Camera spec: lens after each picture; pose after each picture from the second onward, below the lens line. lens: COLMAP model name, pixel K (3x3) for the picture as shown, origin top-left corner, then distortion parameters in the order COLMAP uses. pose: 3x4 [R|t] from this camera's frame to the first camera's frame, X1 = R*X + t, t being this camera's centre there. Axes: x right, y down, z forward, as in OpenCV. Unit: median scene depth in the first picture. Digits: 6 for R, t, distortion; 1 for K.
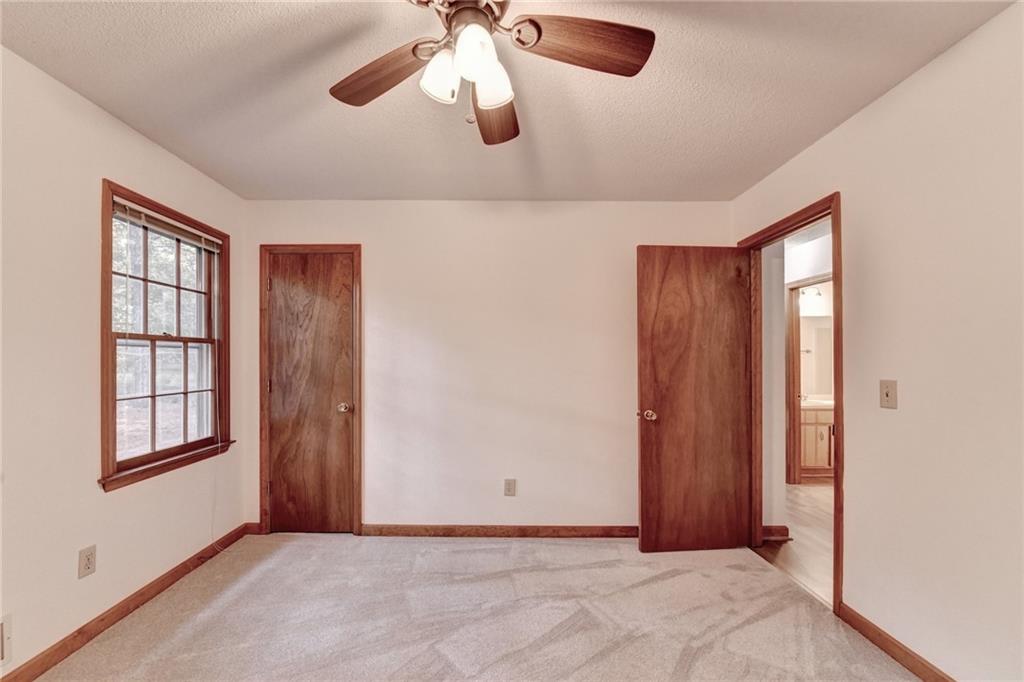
lens RADIAL K [[417.4, 0, 507.0], [0, 417.4, 359.9], [0, 0, 1]] dist [-0.014503, -0.000126]
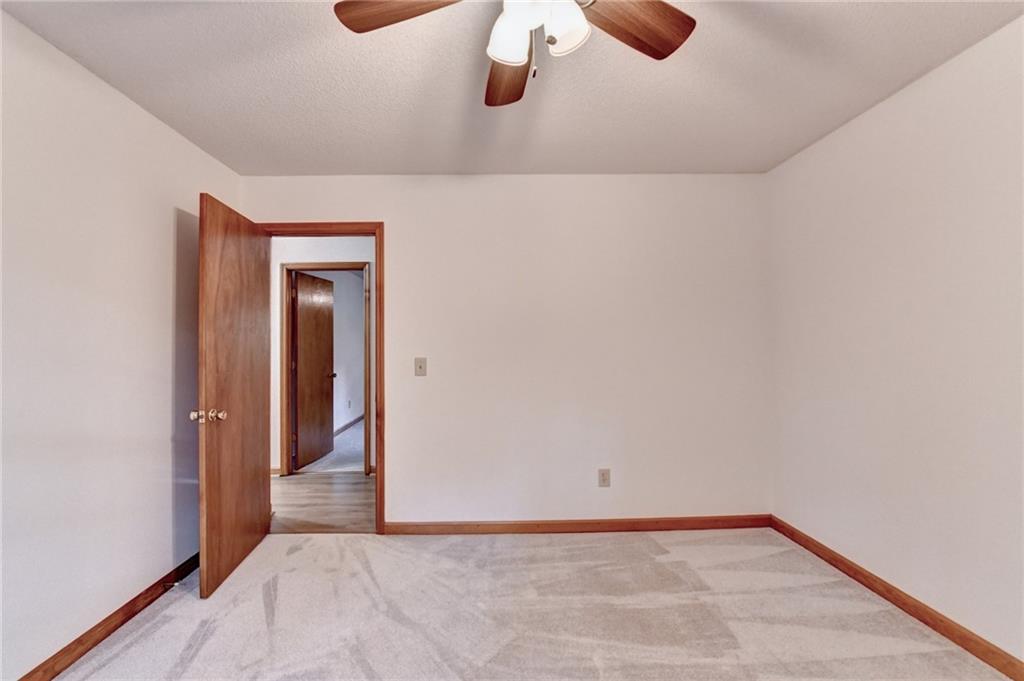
lens RADIAL K [[414.7, 0, 486.6], [0, 414.7, 340.3], [0, 0, 1]] dist [-0.000046, -0.009394]
pose [[0.017171, 0.014289, 0.999750, -0.415253], [-0.000425, 0.999898, -0.014284, 0.003166], [-0.999852, -0.000180, 0.017176, 0.467984]]
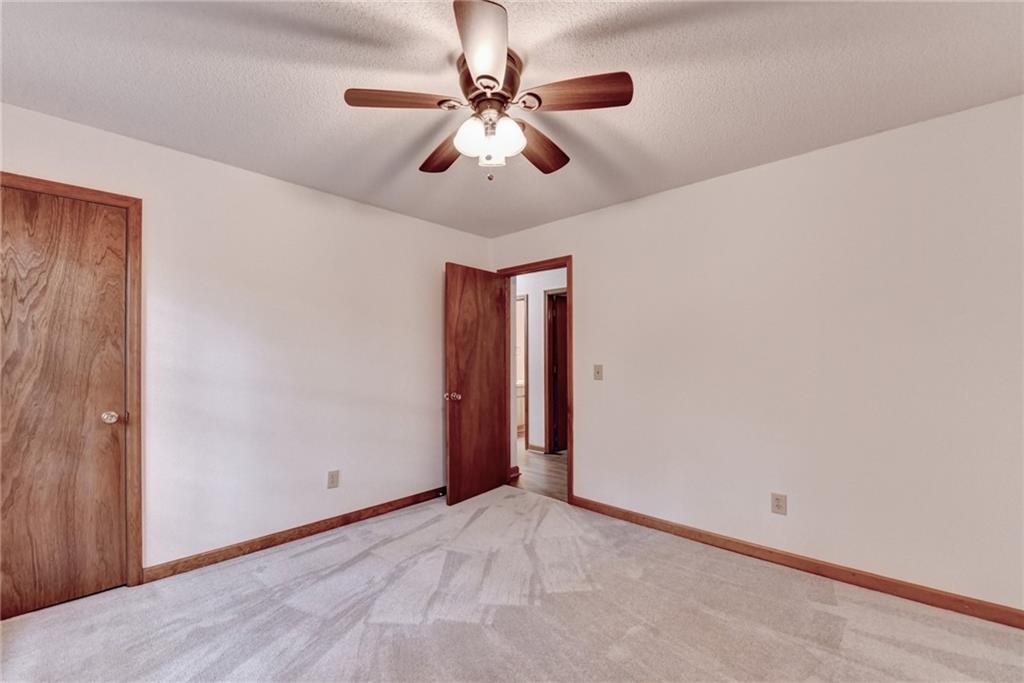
lens RADIAL K [[407.8, 0, 509.3], [0, 407.8, 352.2], [0, 0, 1]] dist [-0.012670, -0.000211]
pose [[0.694270, 0.004710, 0.719700, -0.432914], [-0.003164, 0.999989, -0.003492, 0.000619], [-0.719708, 0.000147, 0.694277, 0.011043]]
